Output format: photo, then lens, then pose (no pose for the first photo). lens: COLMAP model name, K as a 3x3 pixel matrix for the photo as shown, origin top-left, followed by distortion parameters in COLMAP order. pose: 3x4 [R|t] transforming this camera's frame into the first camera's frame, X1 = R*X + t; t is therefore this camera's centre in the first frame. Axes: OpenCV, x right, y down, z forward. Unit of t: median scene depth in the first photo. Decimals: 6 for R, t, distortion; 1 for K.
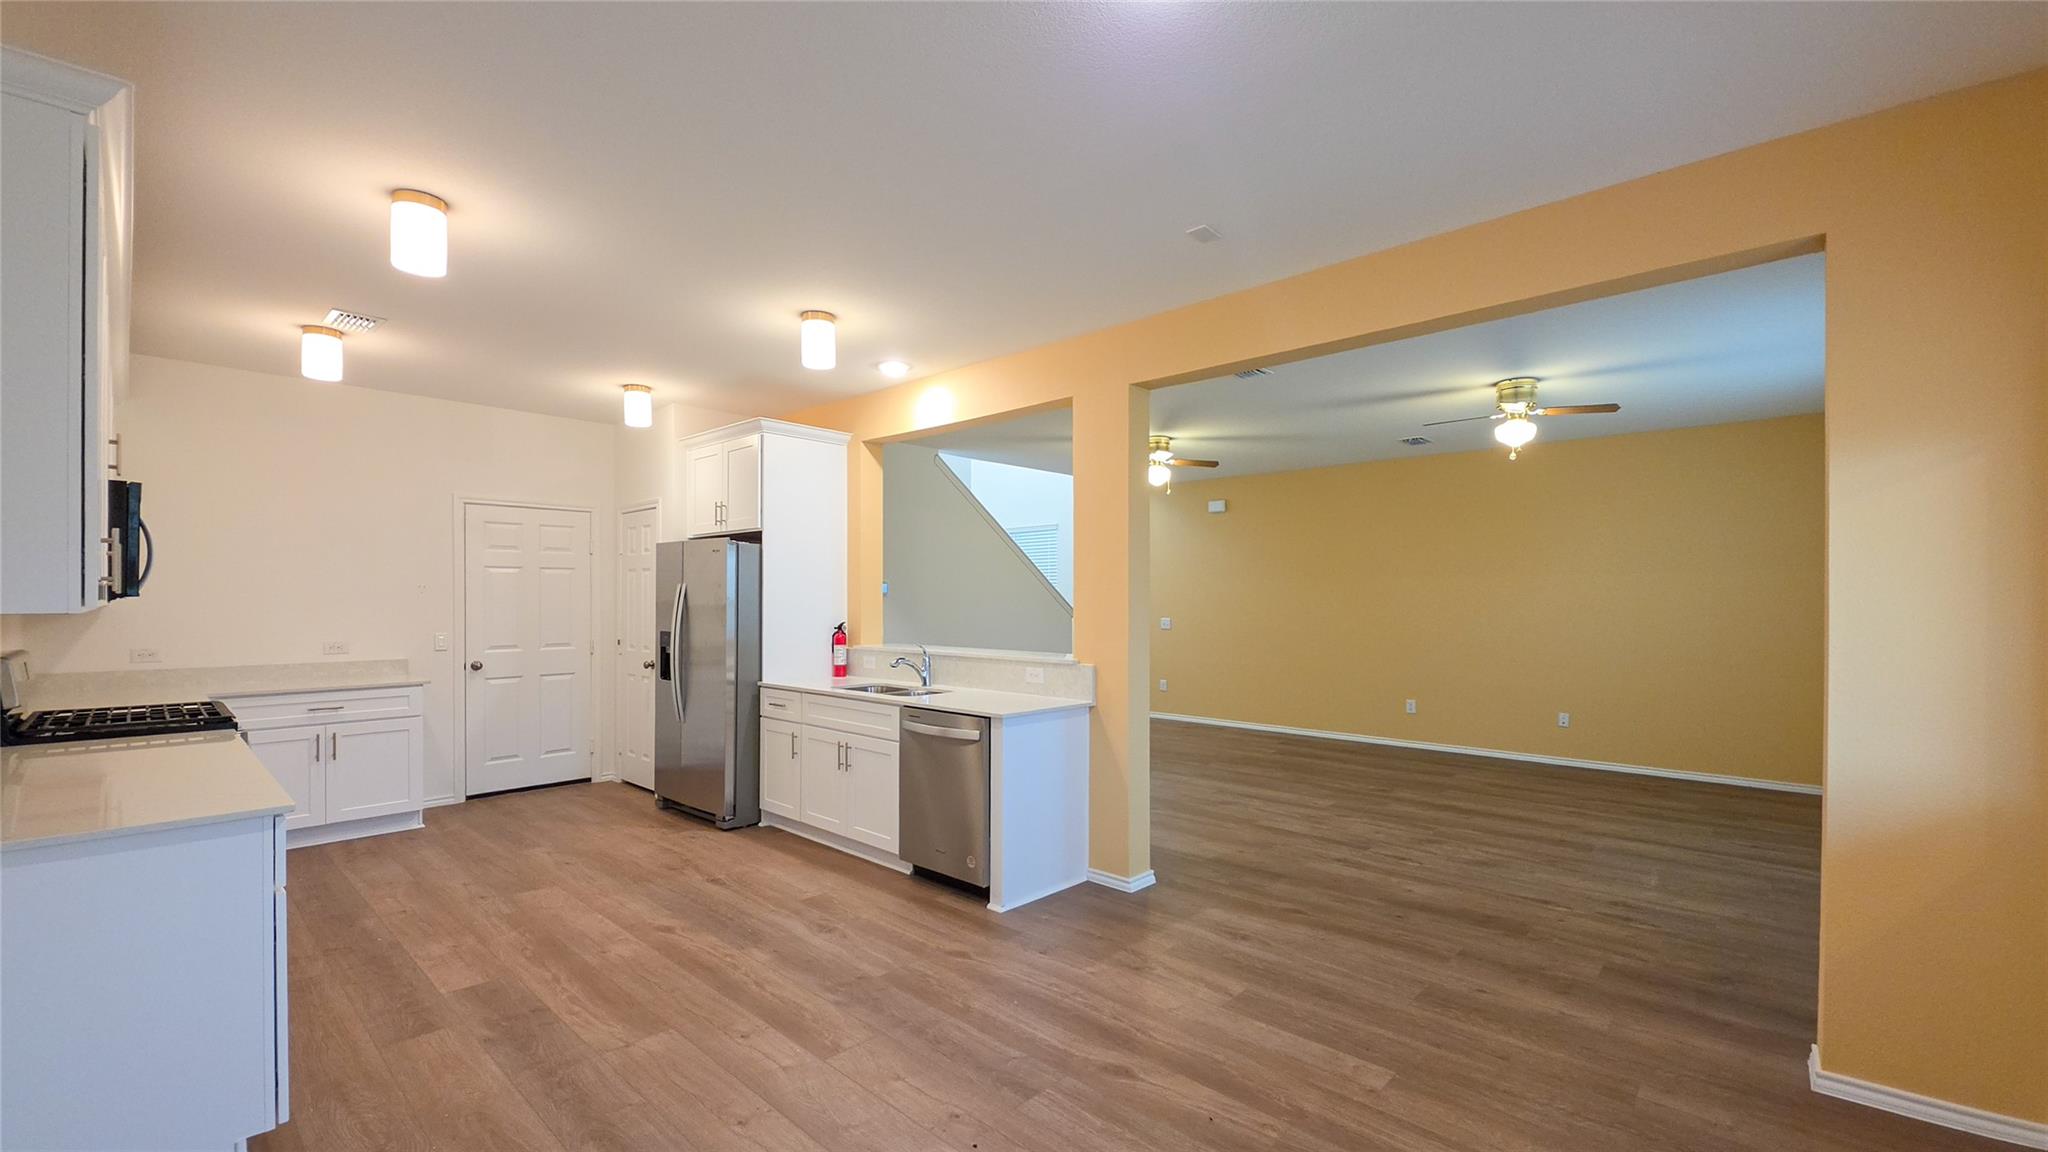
lens RADIAL K [[848.5, 0, 1021.6], [0, 848.5, 595.7], [0, 0, 1]] dist [-0.001282, -0.000186]
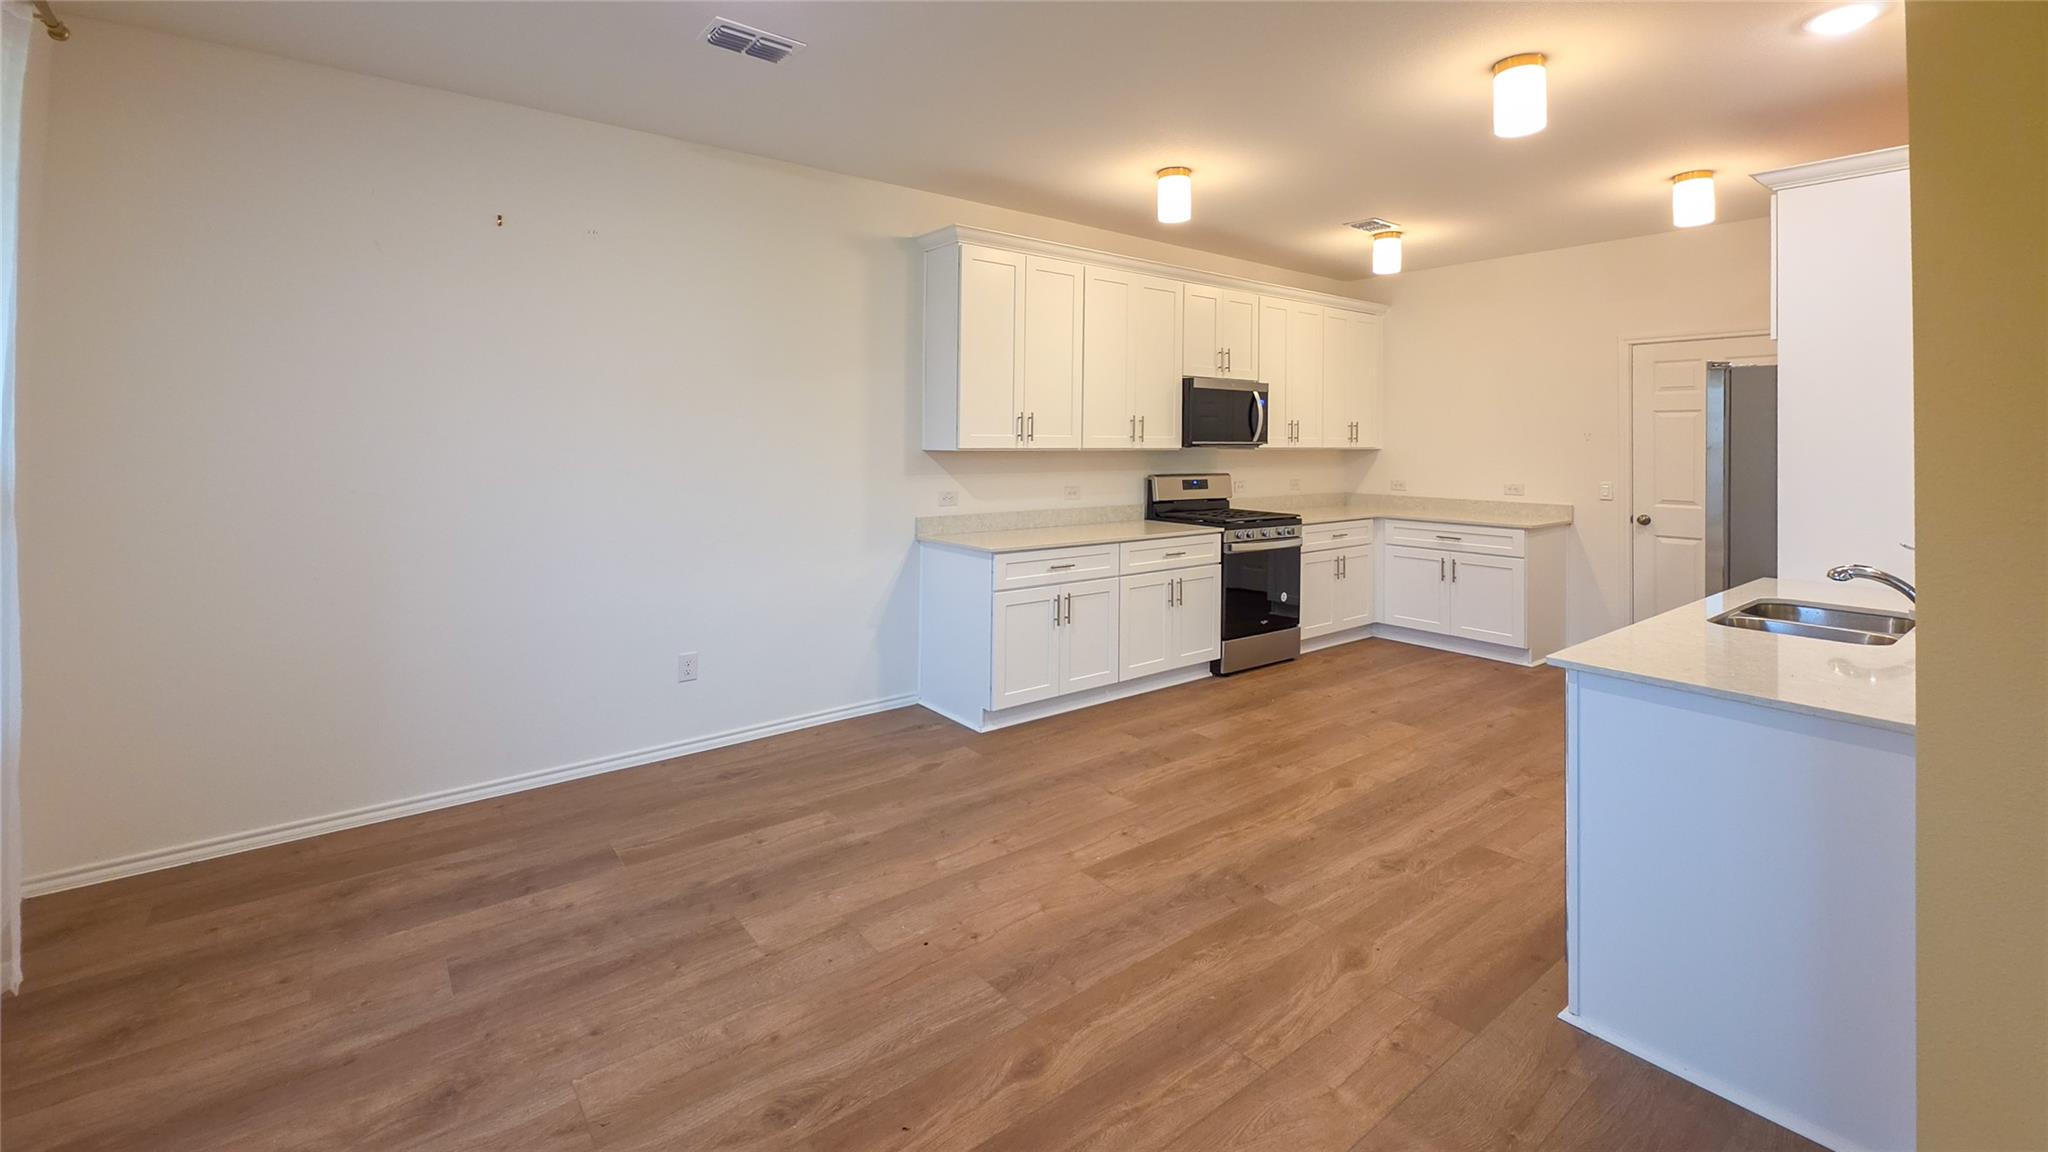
lens RADIAL K [[856.0, 0, 1005.9], [0, 856.0, 427.2], [0, 0, 1]] dist [-0.002353, -0.000574]
pose [[-0.162084, -0.016540, -0.986638, 0.631390], [-0.002519, 0.999863, -0.016348, -0.001290], [0.986774, -0.000165, -0.162104, 0.783935]]
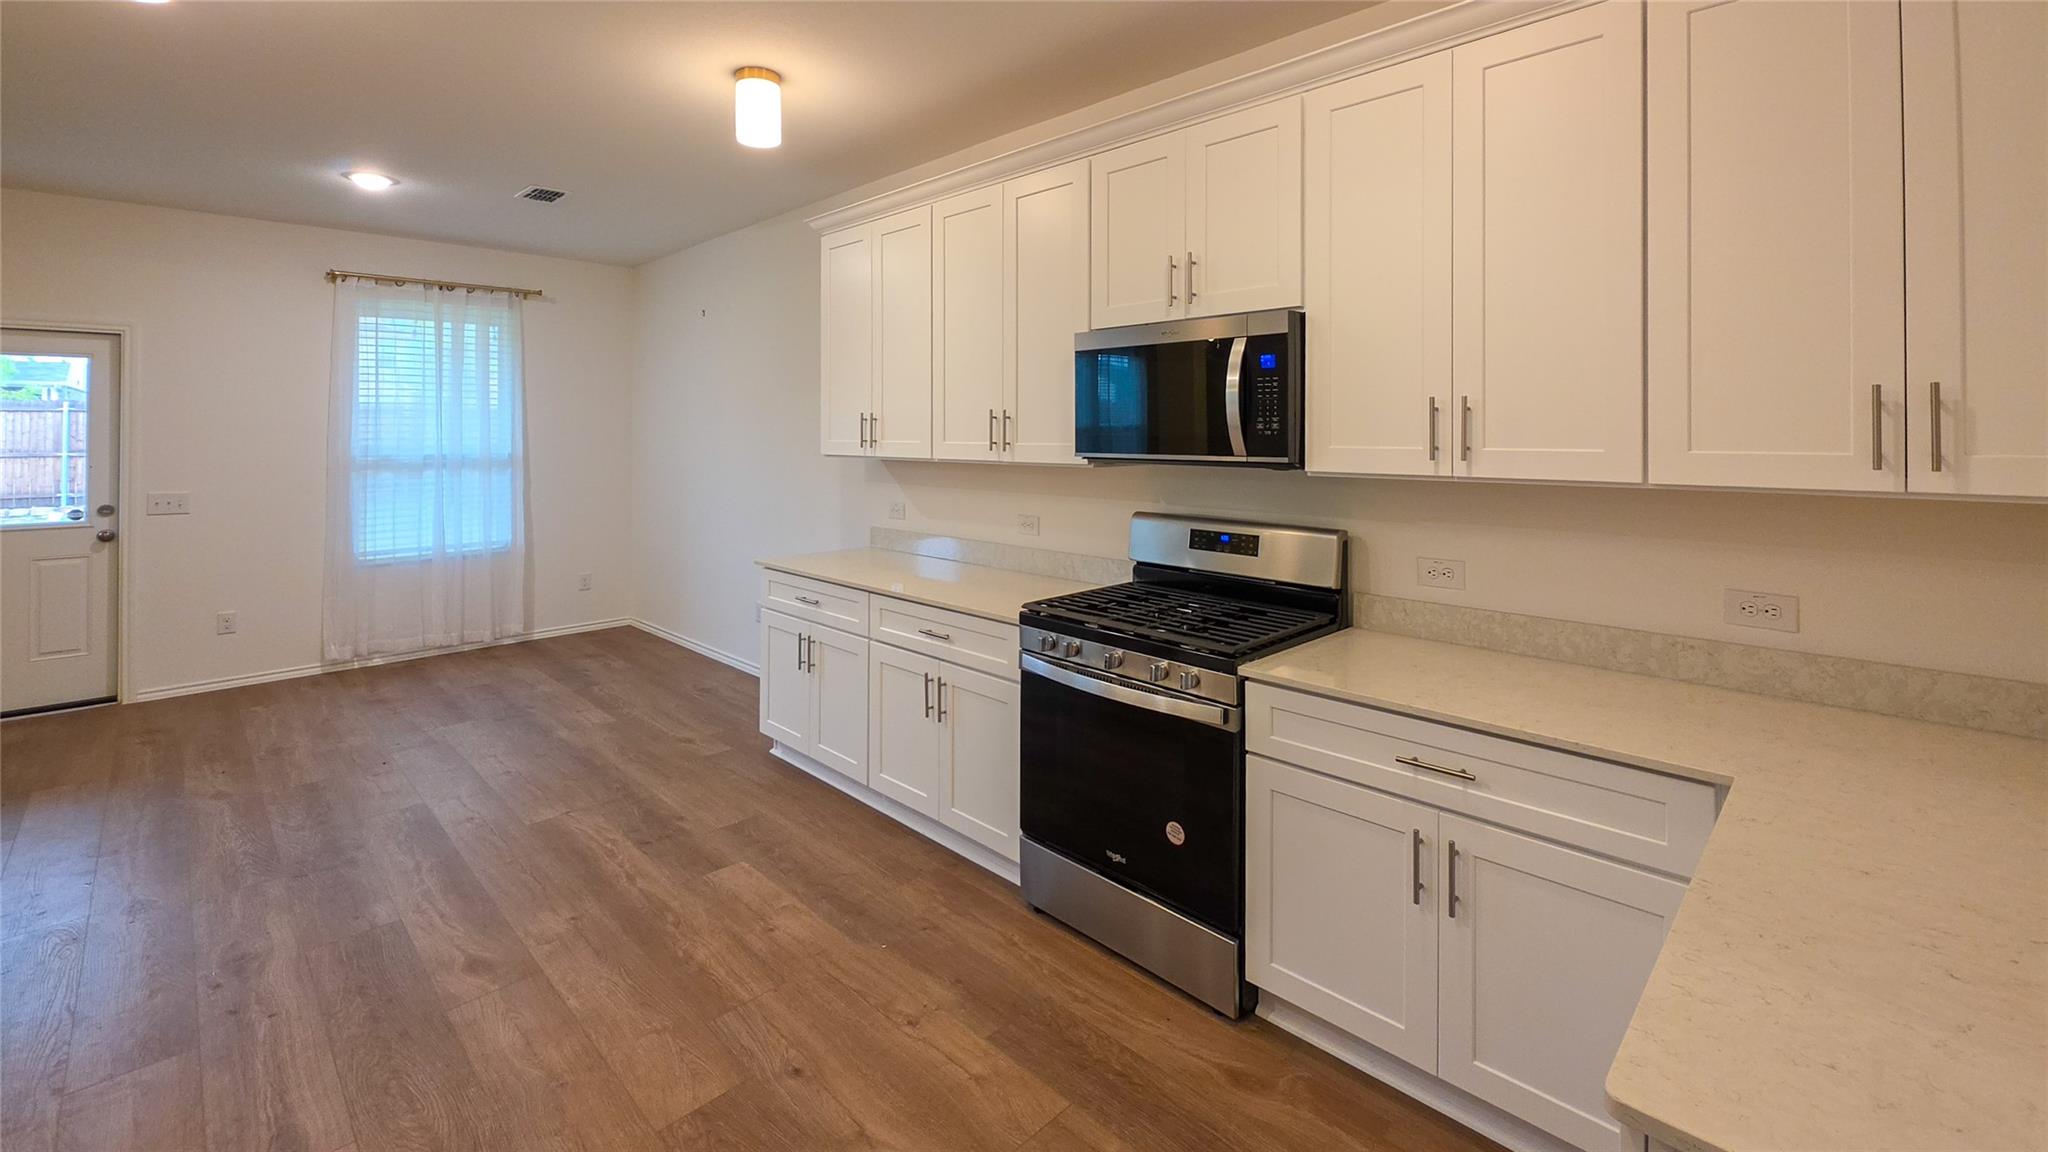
lens RADIAL K [[856.0, 0, 1005.9], [0, 856.0, 427.2], [0, 0, 1]] dist [-0.002353, -0.000574]
pose [[-0.999061, 0.001620, 0.043298, -0.868707], [0.001273, 0.999967, -0.008032, -0.019070], [-0.043310, -0.007969, -0.999030, 1.667231]]
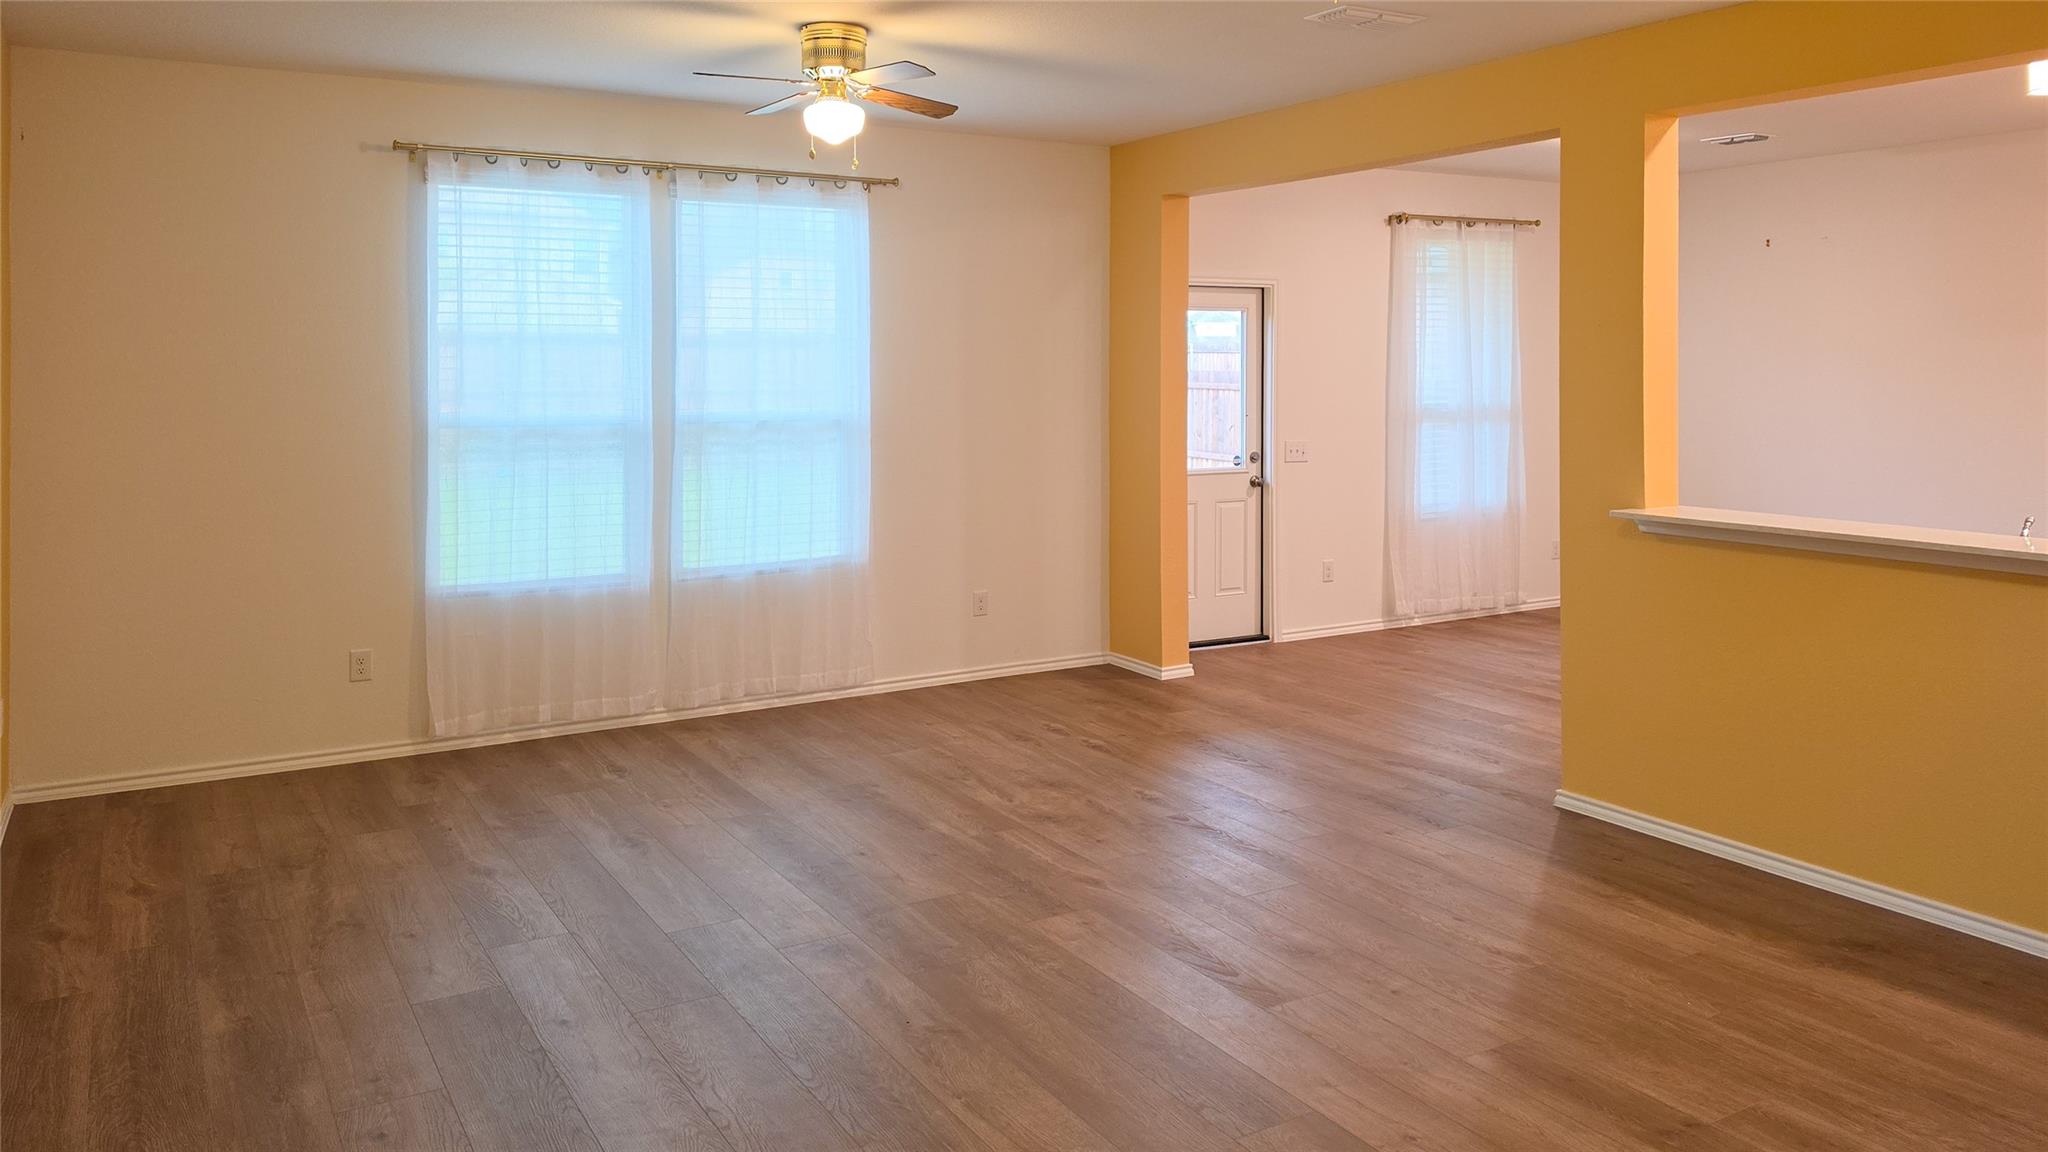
lens RADIAL K [[1535.0, 0, 1025.4], [0, 1535.0, 430.8], [0, 0, 1]] dist [0.069920, 0.000010]
pose [[-0.961895, 0.001899, 0.273411, 0.281999], [0.009342, 0.999620, 0.025923, -0.013041], [-0.273258, 0.027489, -0.961548, 2.928617]]
